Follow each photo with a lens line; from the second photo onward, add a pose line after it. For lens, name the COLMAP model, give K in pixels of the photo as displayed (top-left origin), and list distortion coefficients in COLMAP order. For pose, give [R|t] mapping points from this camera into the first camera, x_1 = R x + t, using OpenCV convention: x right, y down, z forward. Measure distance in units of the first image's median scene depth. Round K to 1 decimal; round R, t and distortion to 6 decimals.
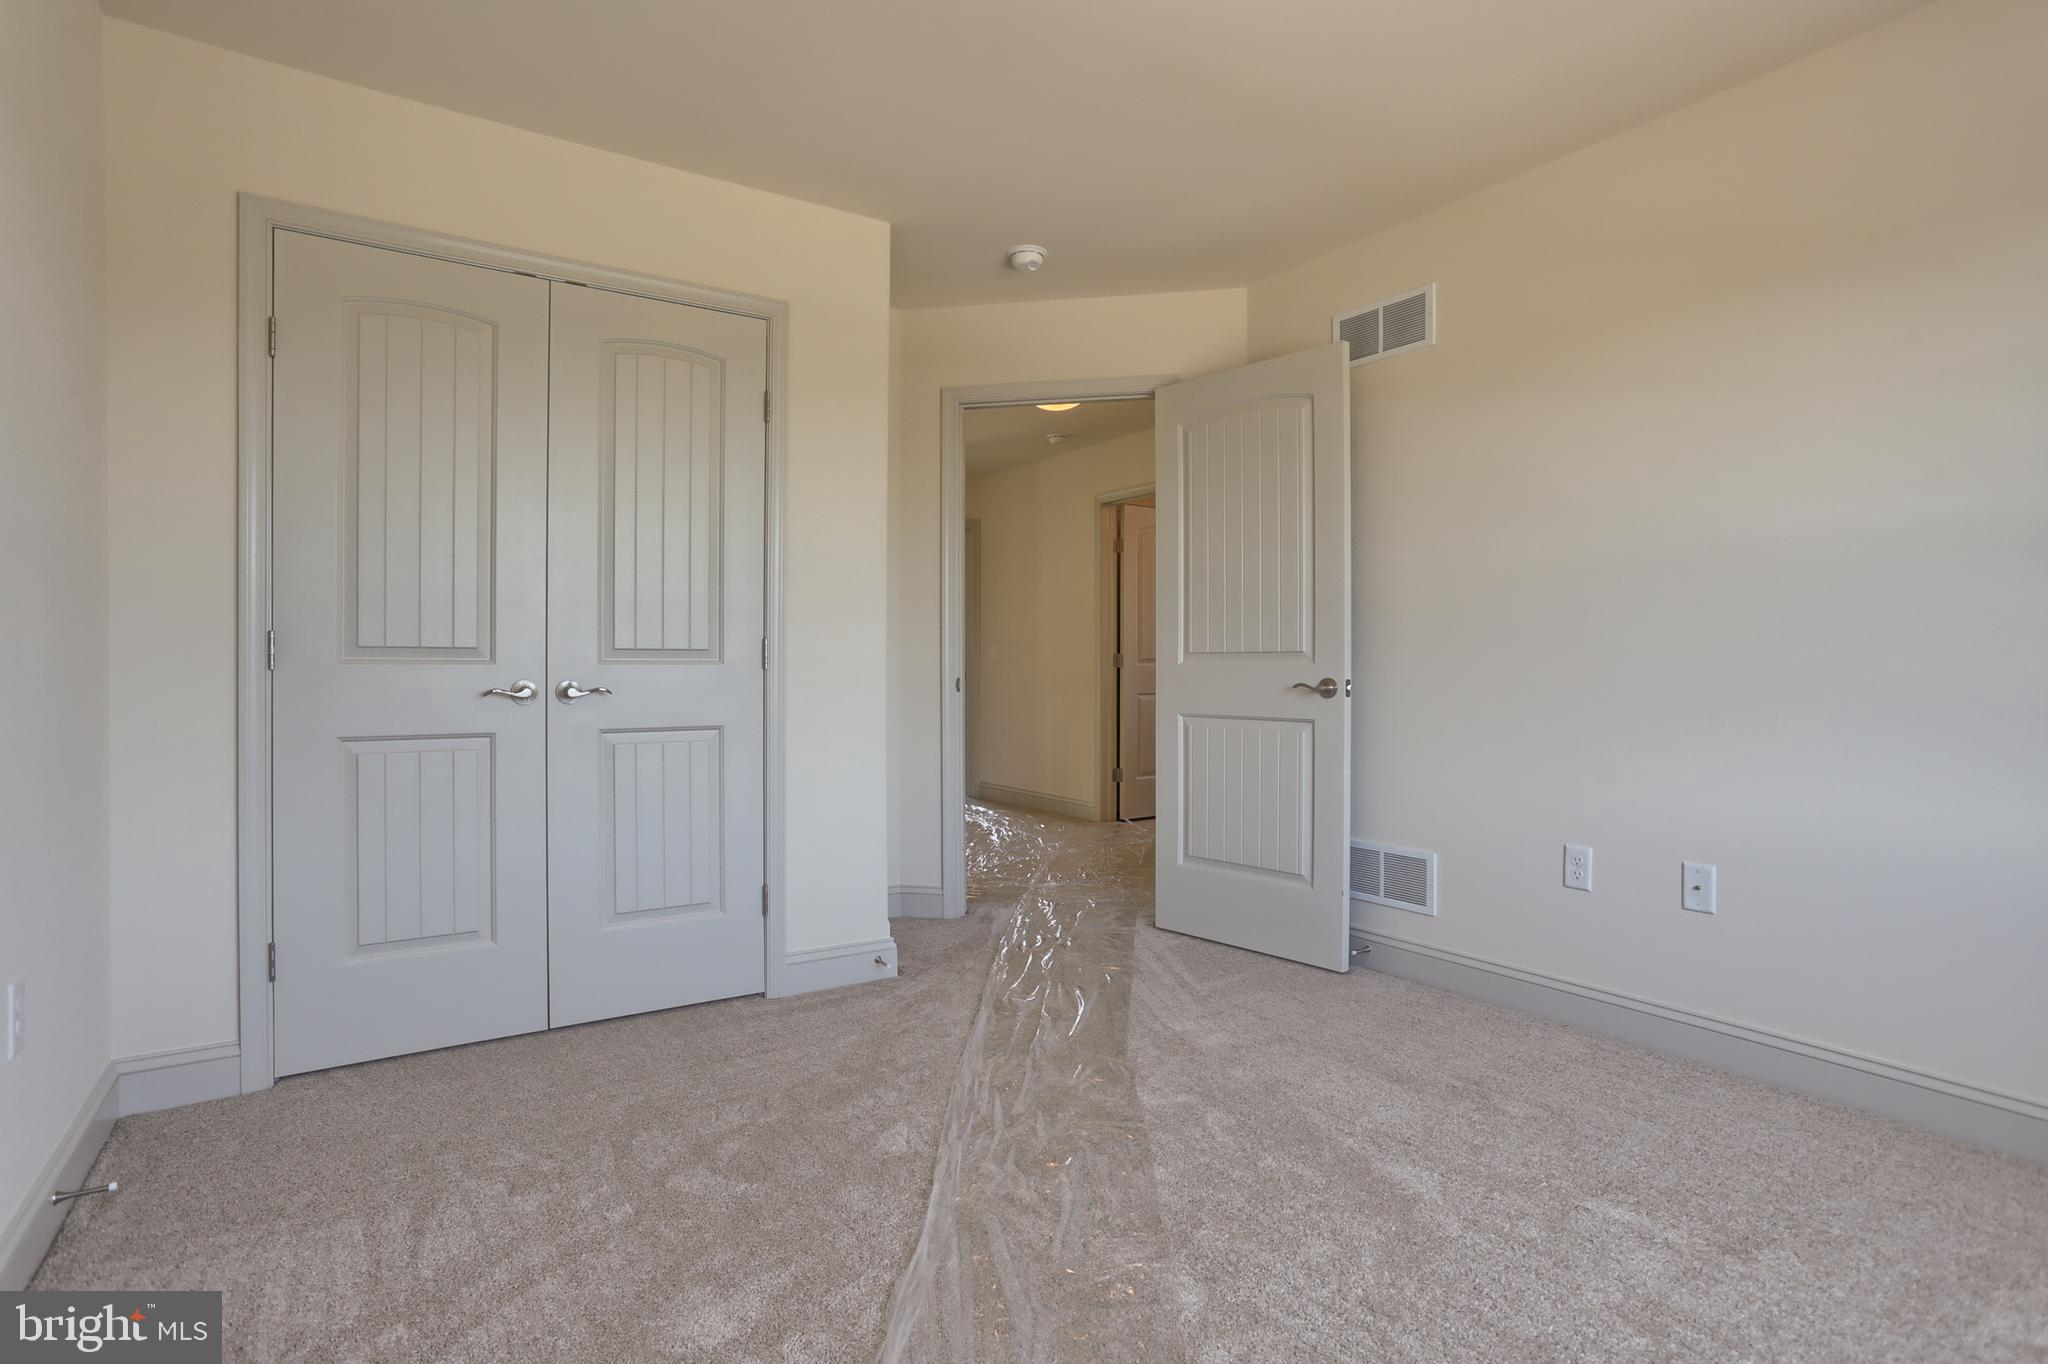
lens RADIAL K [[1030.4, 0, 1027.7], [0, 1030.4, 680.9], [0, 0, 1]] dist [-0.049351, 0.031900]
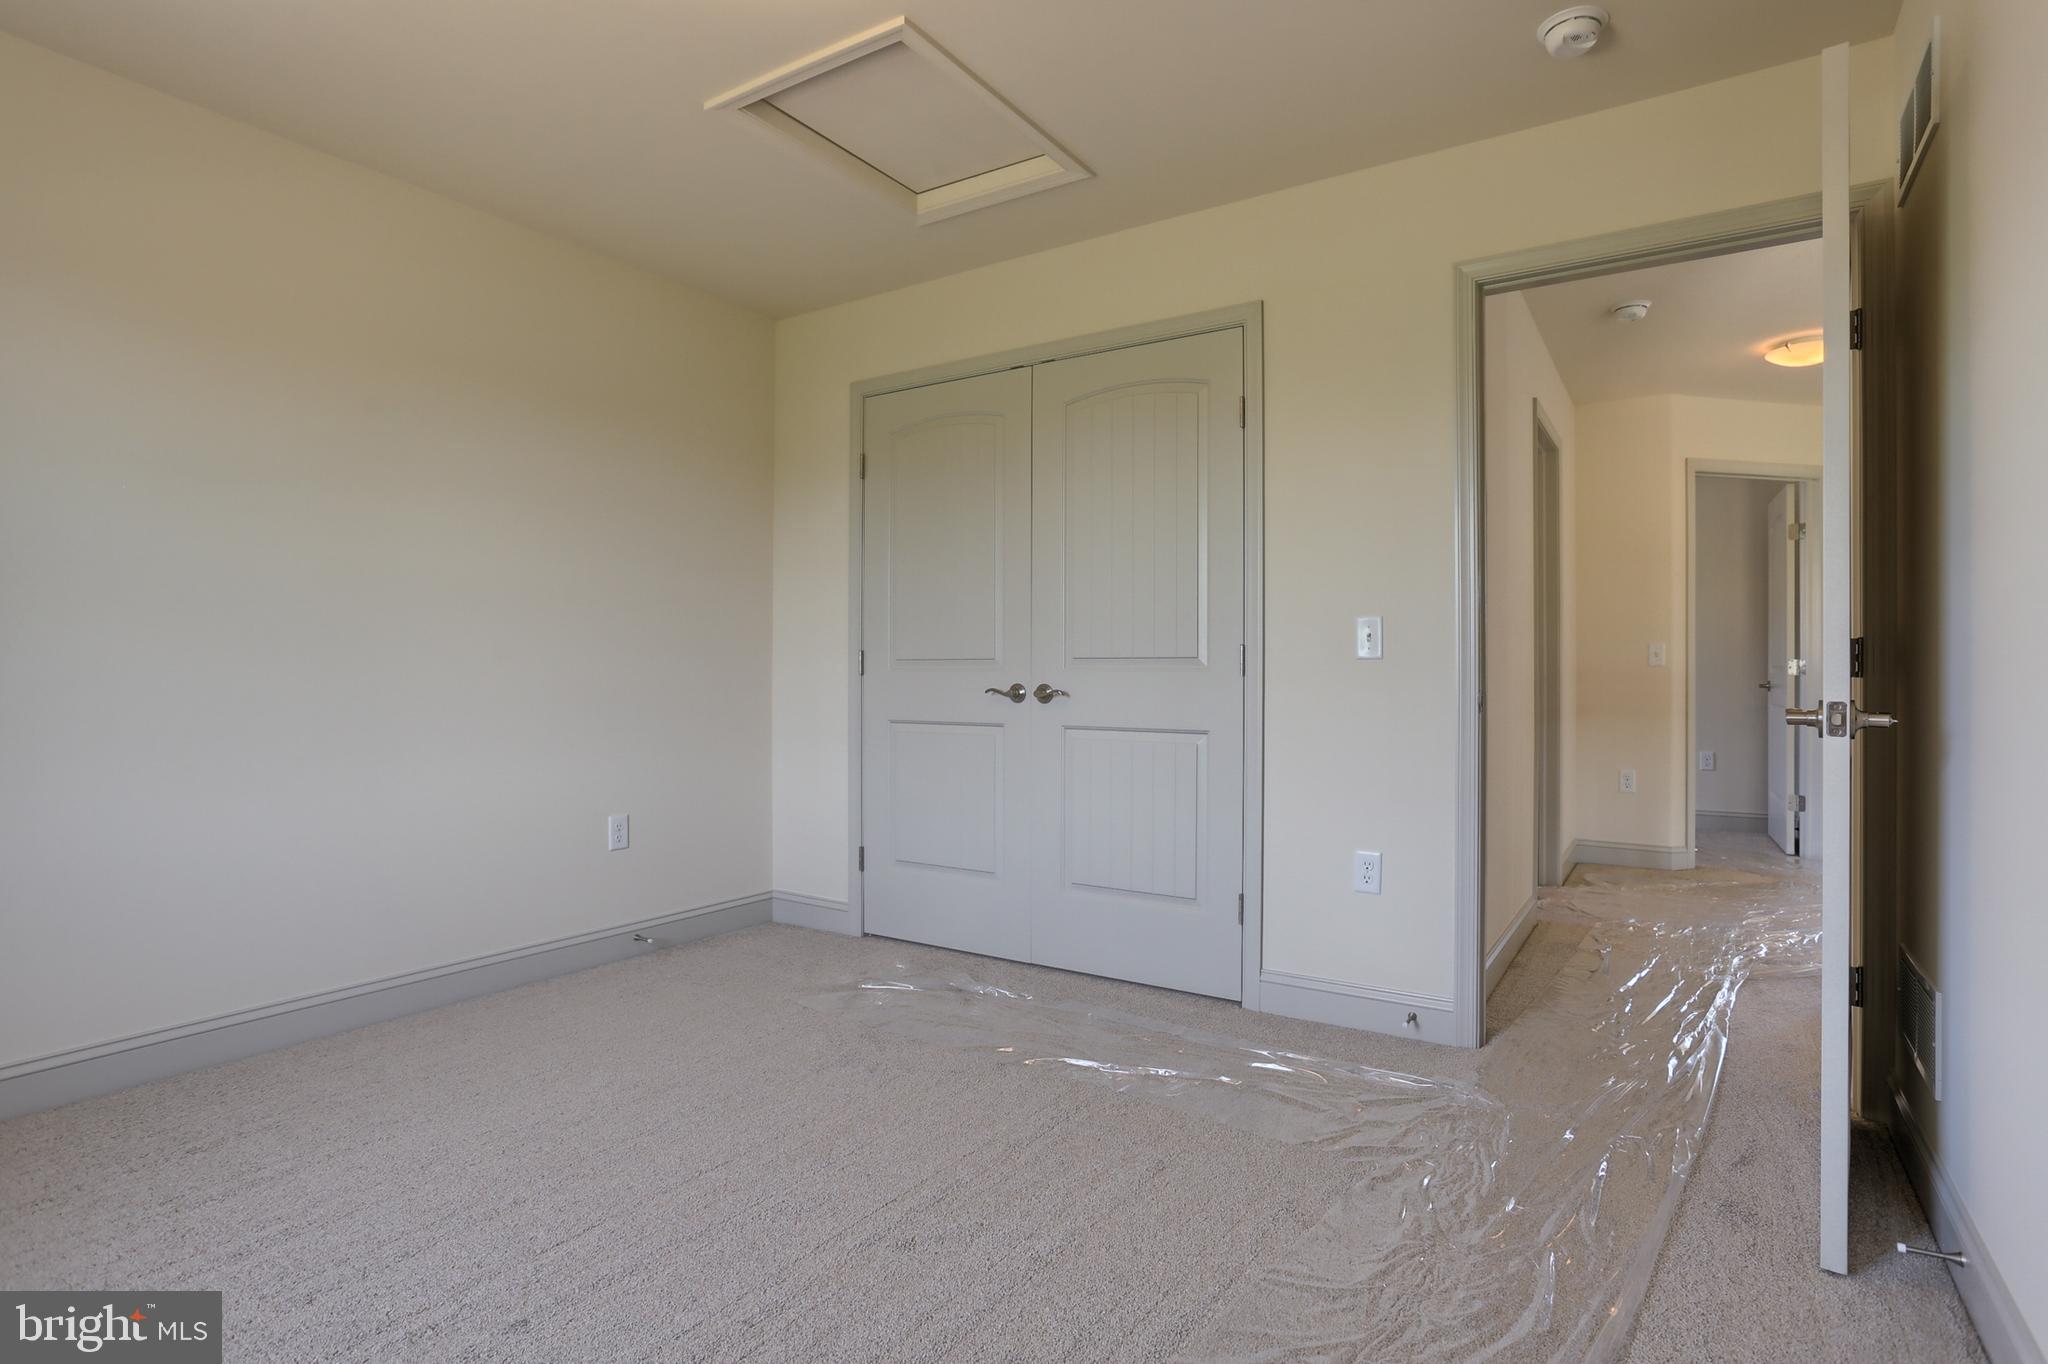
lens RADIAL K [[1040.1, 0, 1030.4], [0, 1040.1, 669.1], [0, 0, 1]] dist [-0.060521, 0.031399]
pose [[0.400751, -0.002688, -0.916183, 0.592796], [-0.021033, 0.999705, -0.012133, -0.000610], [0.915946, 0.024133, 0.400576, 0.415844]]
